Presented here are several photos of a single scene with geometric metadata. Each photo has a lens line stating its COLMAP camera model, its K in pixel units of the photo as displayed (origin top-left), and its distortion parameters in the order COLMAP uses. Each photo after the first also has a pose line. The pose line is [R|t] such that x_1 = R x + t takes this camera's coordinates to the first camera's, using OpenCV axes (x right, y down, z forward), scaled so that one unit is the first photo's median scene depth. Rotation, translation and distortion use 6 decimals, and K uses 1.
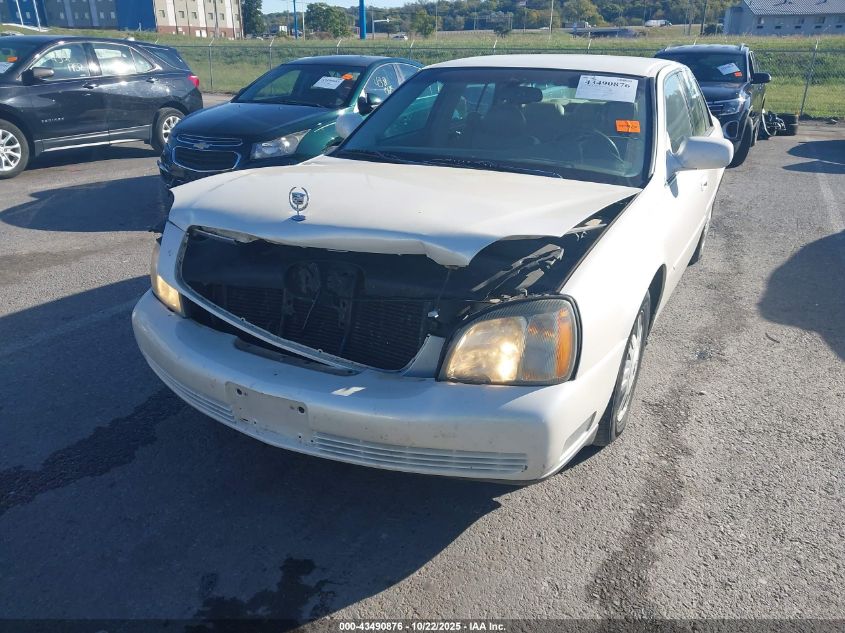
lens RADIAL K [[648.6, 0, 422.5], [0, 648.6, 316.5], [0, 0, 1]] dist [-0.005282, 0.000697]
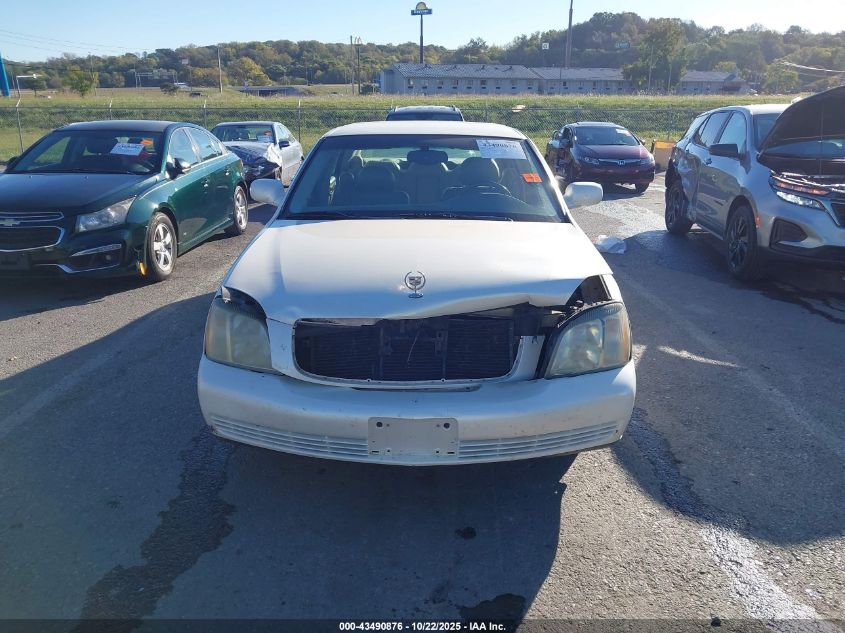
lens RADIAL K [[660.8, 0, 422.5], [0, 660.8, 316.5], [0, 0, 1]] dist [0.004126, -0.003802]
pose [[0.897637, -0.134179, 0.419813, -0.417975], [0.169248, 0.984441, -0.047241, -0.000880], [-0.406942, 0.113458, 0.906380, -0.052760]]
